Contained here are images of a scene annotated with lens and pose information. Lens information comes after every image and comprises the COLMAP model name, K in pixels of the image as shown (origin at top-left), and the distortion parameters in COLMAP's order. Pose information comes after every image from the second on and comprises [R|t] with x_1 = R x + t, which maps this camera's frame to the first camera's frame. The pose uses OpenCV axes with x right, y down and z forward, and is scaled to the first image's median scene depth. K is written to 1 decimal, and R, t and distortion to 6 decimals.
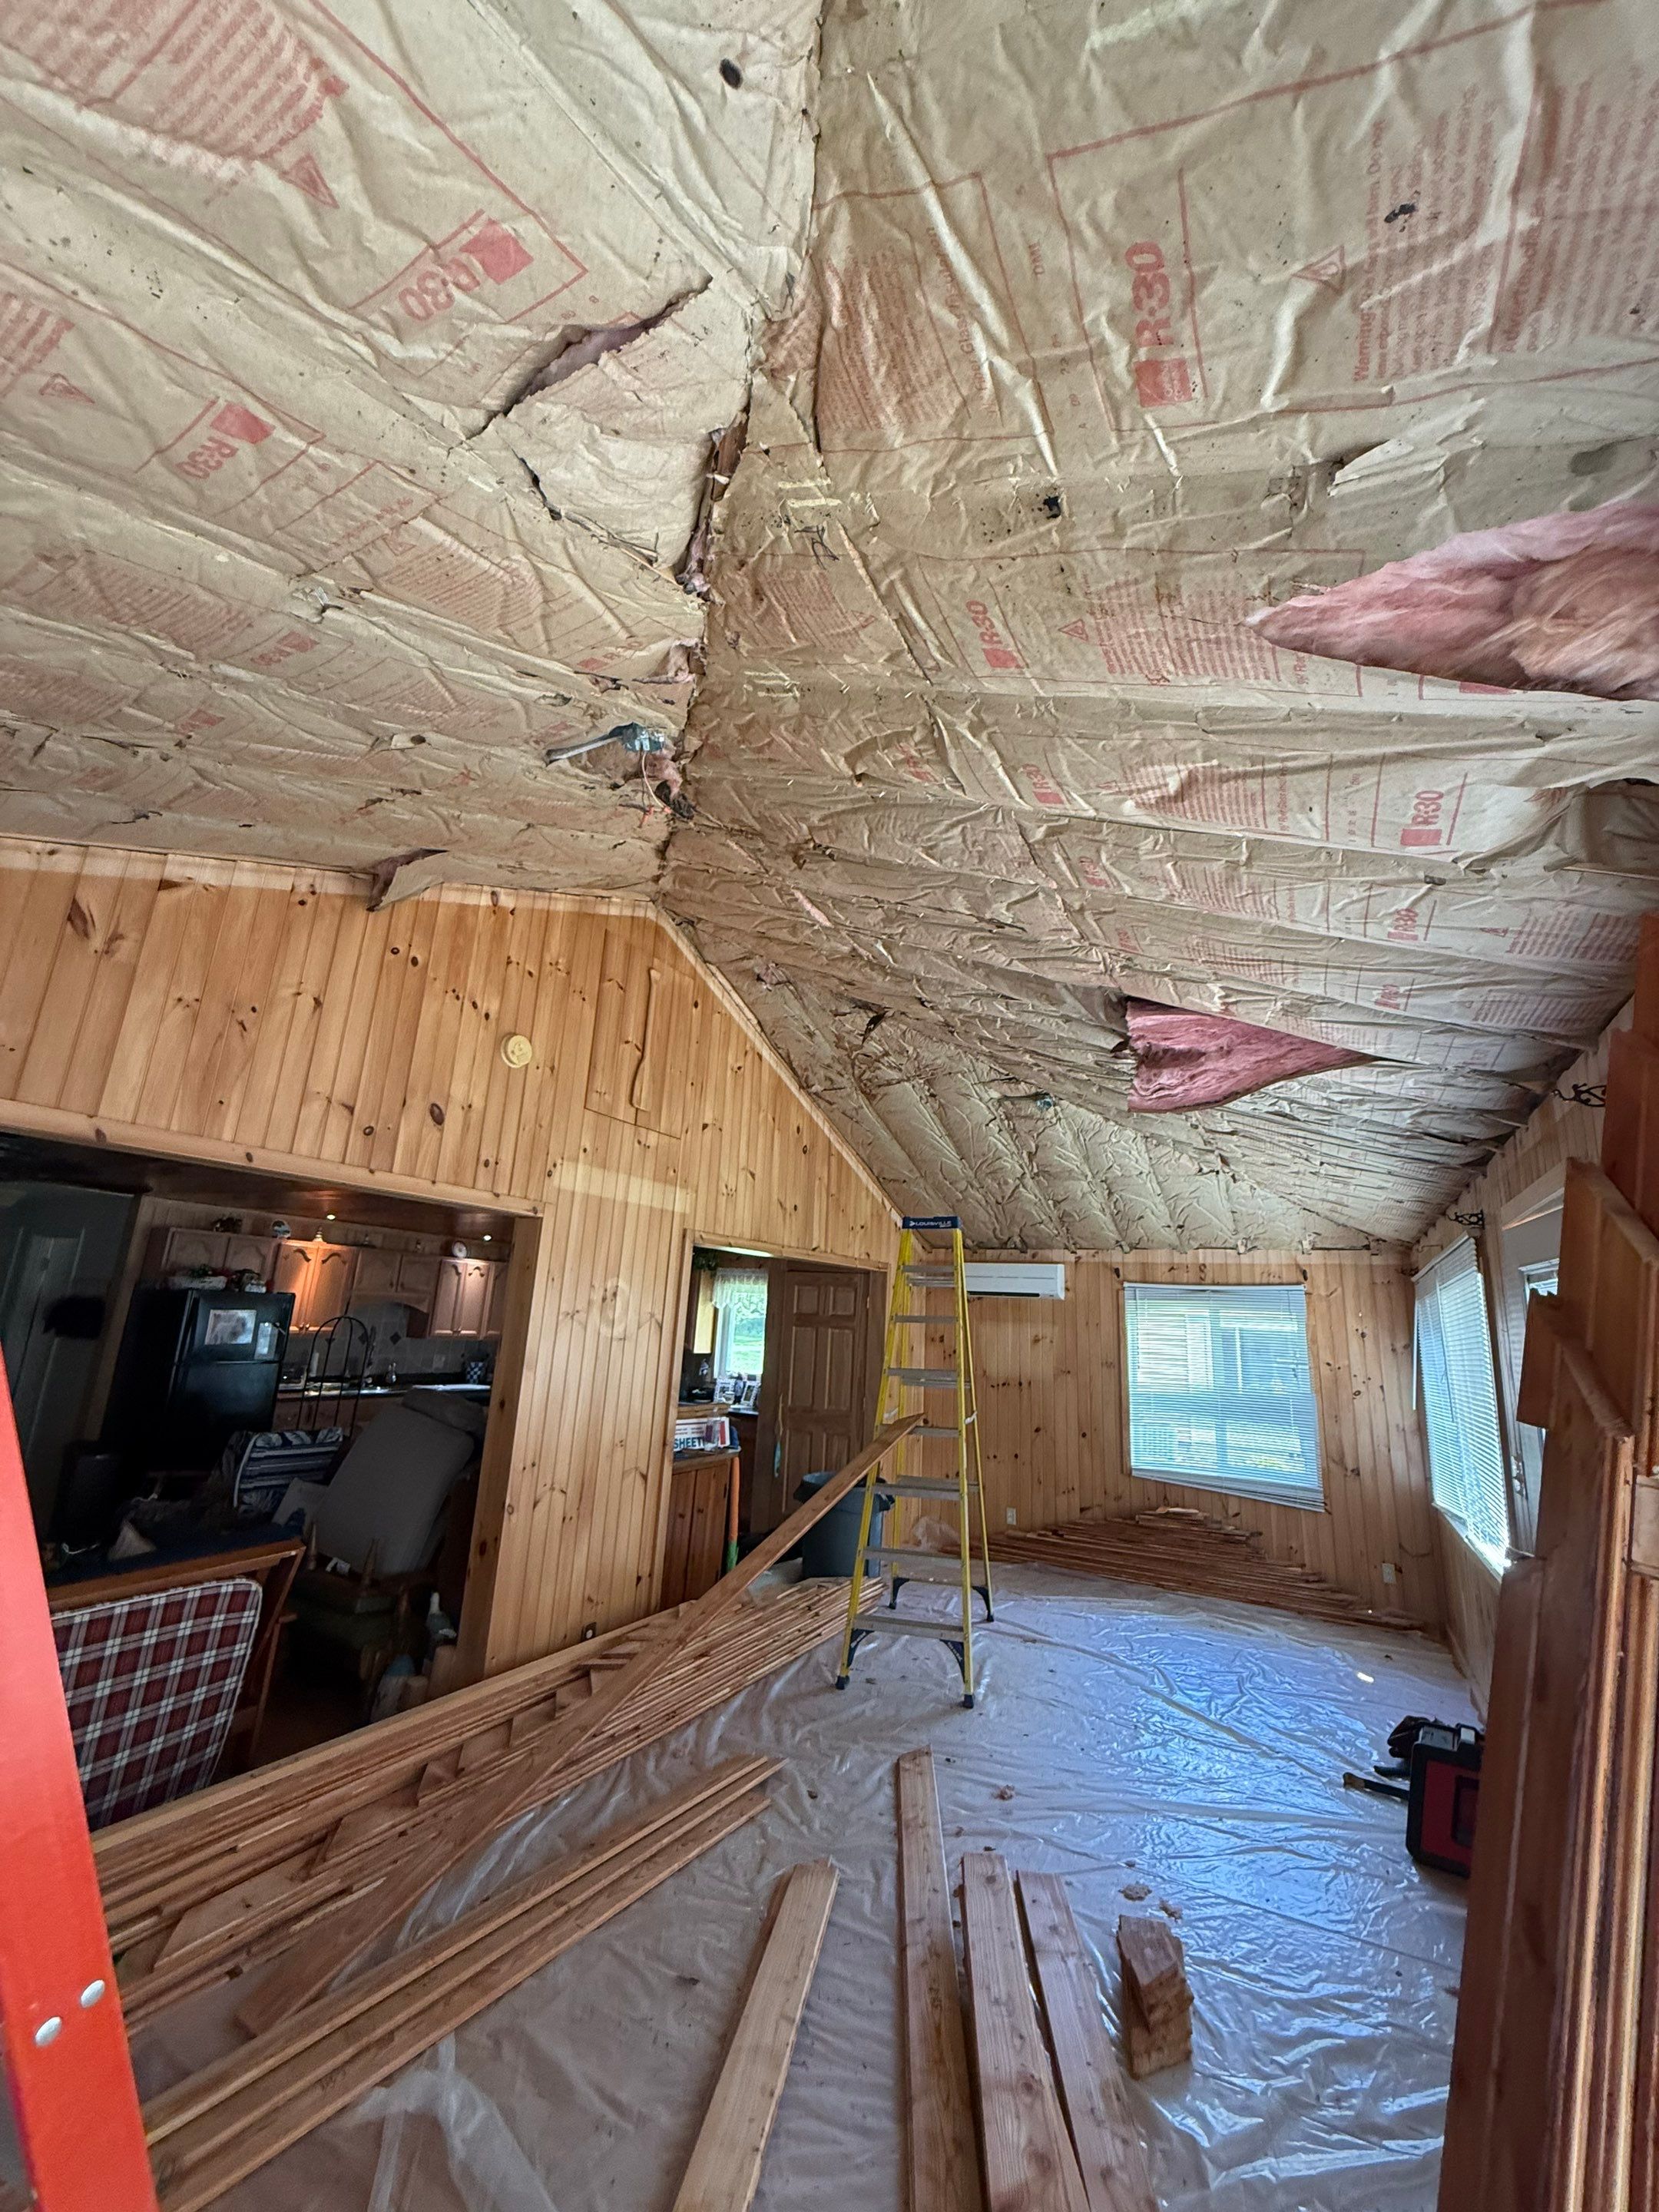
lens RADIAL K [[881.4, 0, 827.7], [0, 881.4, 1104.4], [0, 0, 1]] dist [-0.004711, 0.001791]
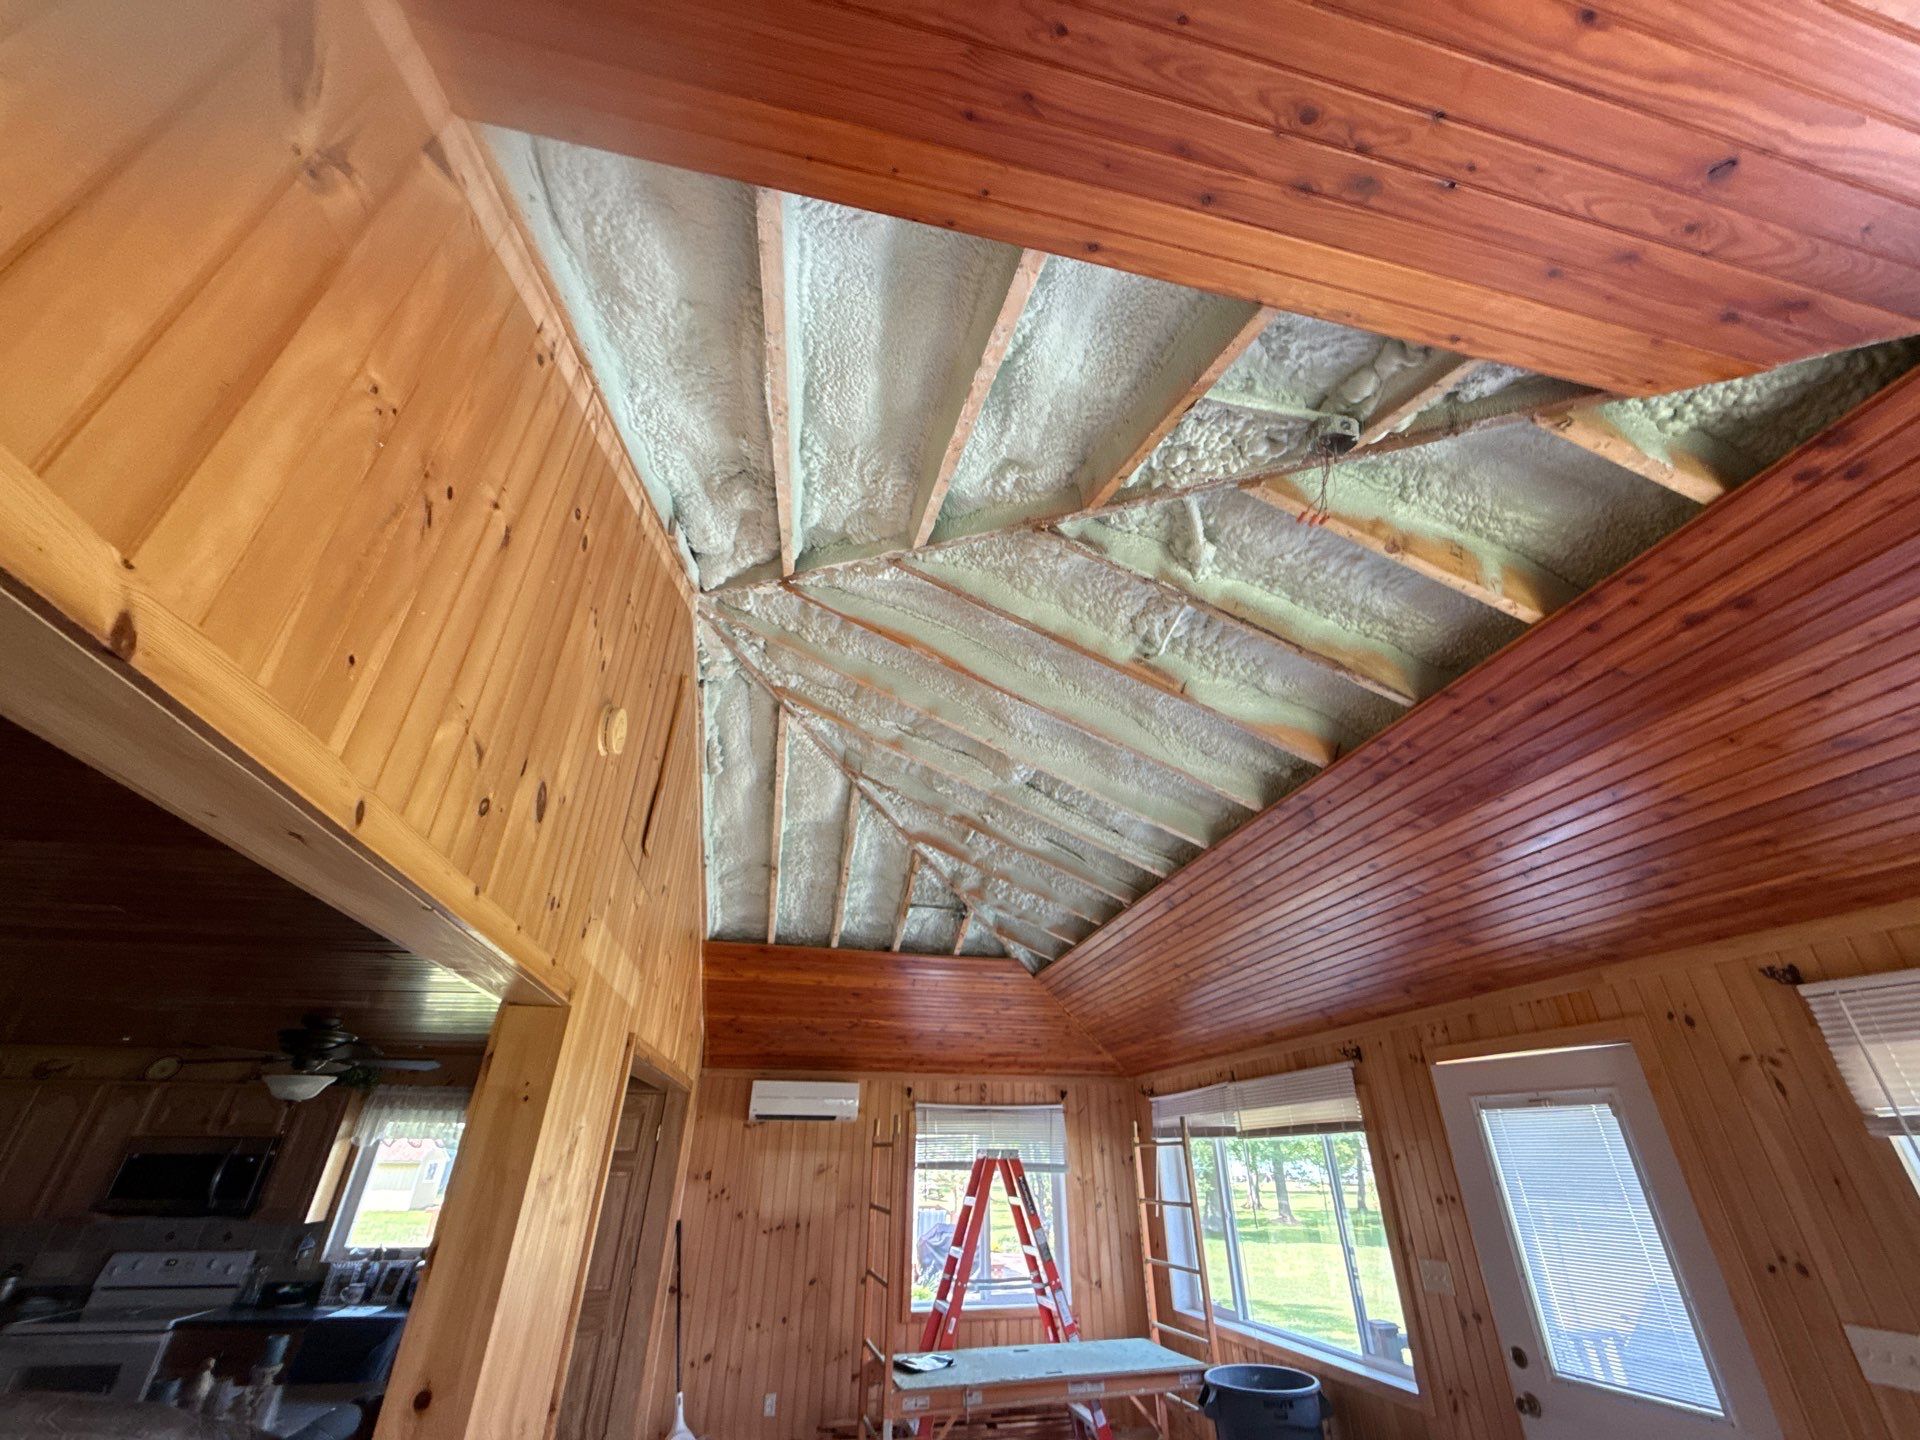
lens RADIAL K [[765.0, 0, 957.7], [0, 765.0, 726.1], [0, 0, 1]] dist [-0.004711, 0.001791]
pose [[0.756327, 0.278834, 0.591795, -0.416020], [-0.124359, 0.949402, -0.288392, 0.054452], [-0.642265, 0.144523, 0.752734, 0.353745]]
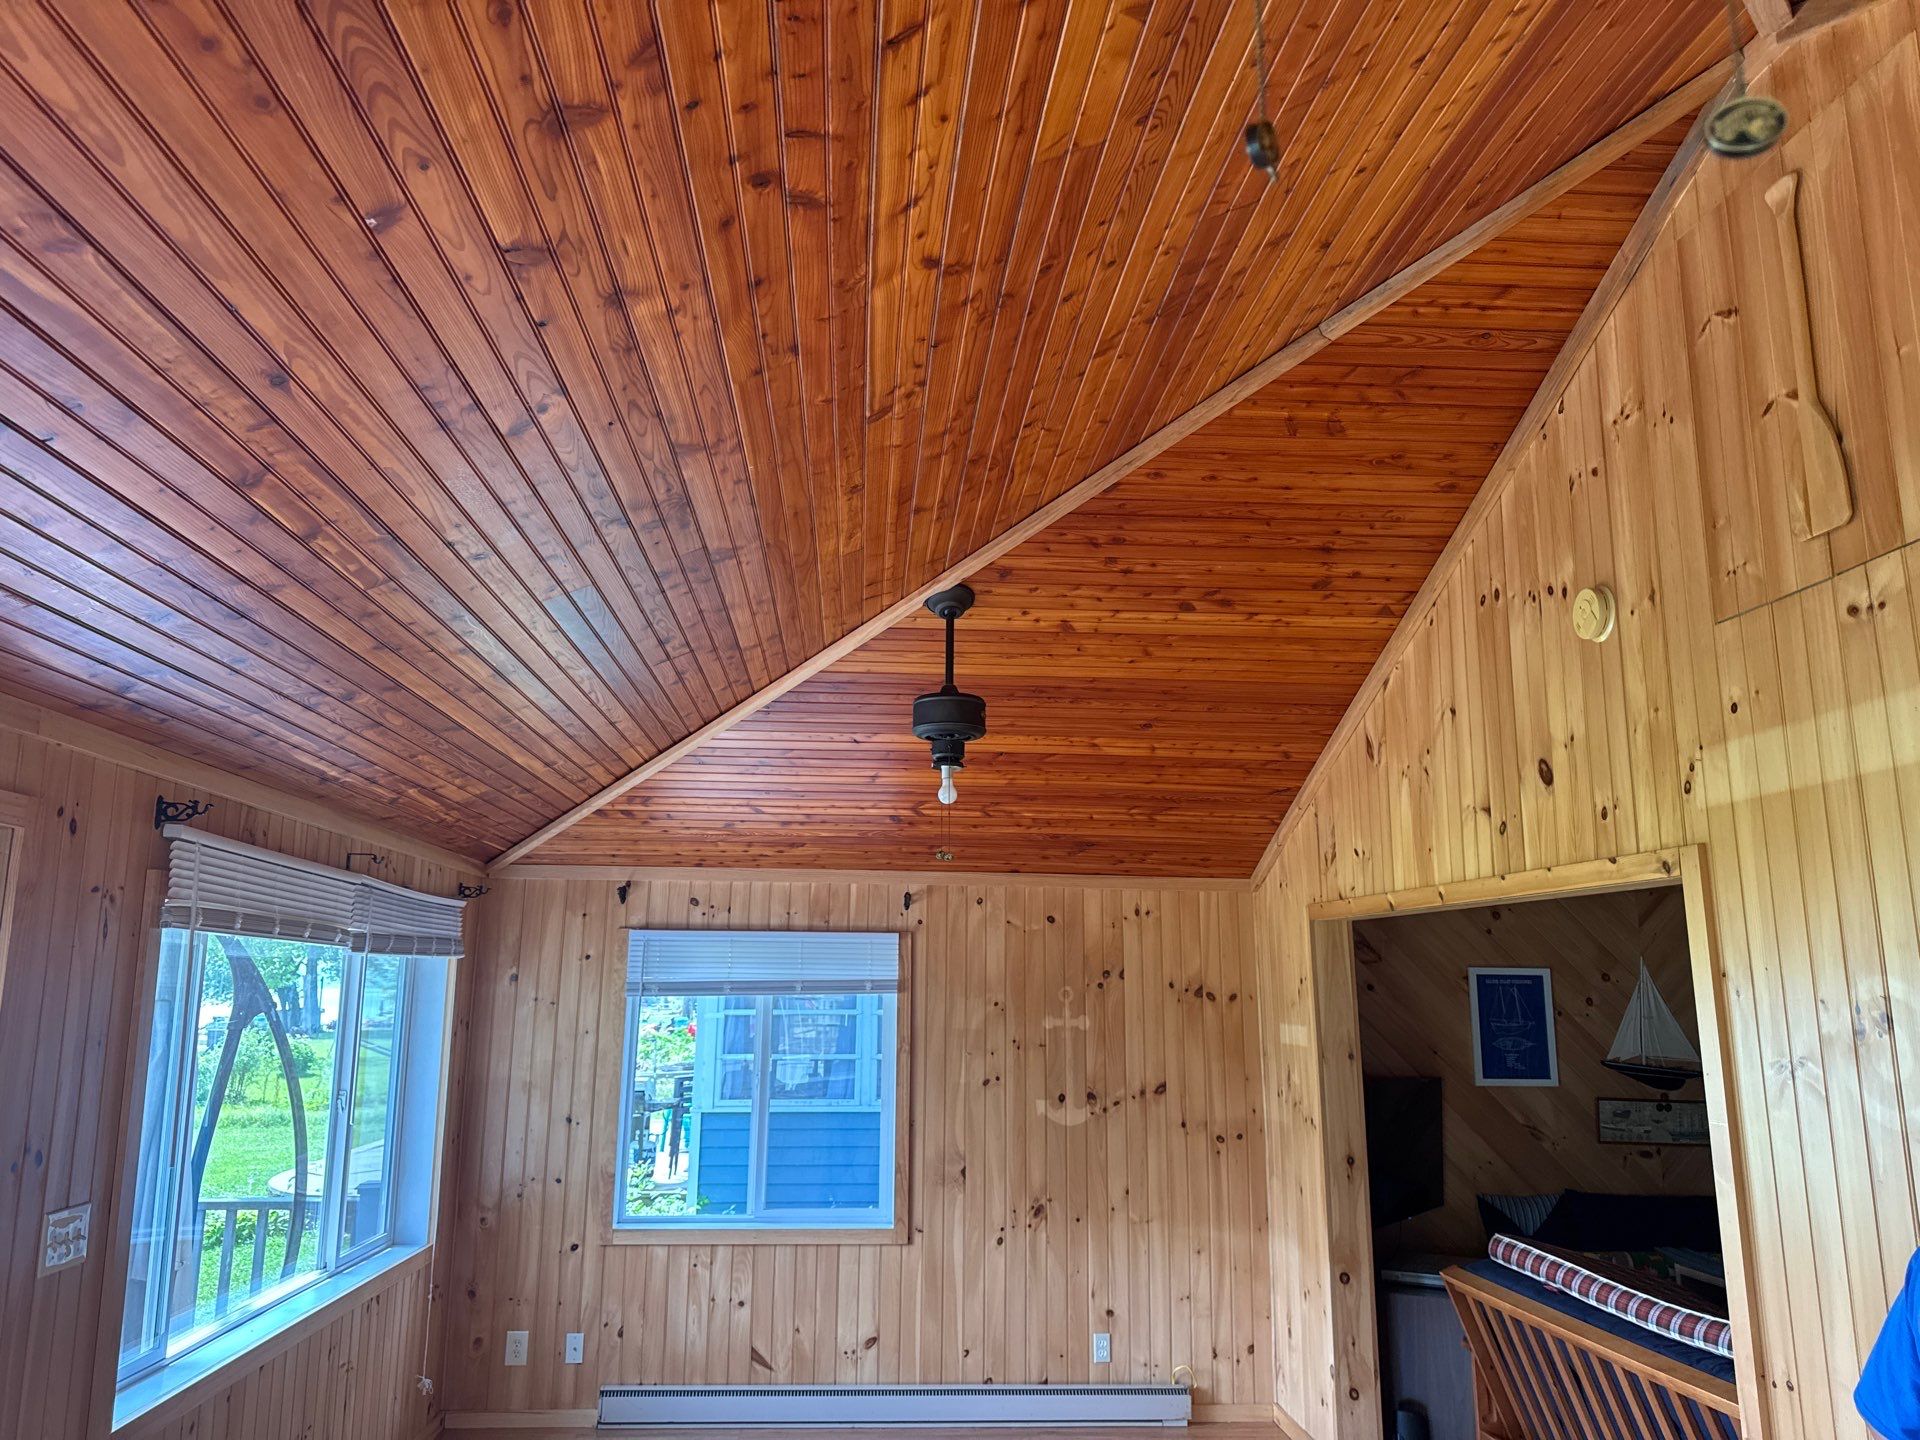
lens RADIAL K [[1347.6, 0, 958.8], [0, 1347.6, 704.9], [0, 0, 1]] dist [0.047410, -0.067747]
pose [[-0.835660, -0.164076, -0.524168, 0.396202], [0.085020, 0.904193, -0.418577, 0.286052], [0.542627, -0.394353, -0.741648, 1.195764]]
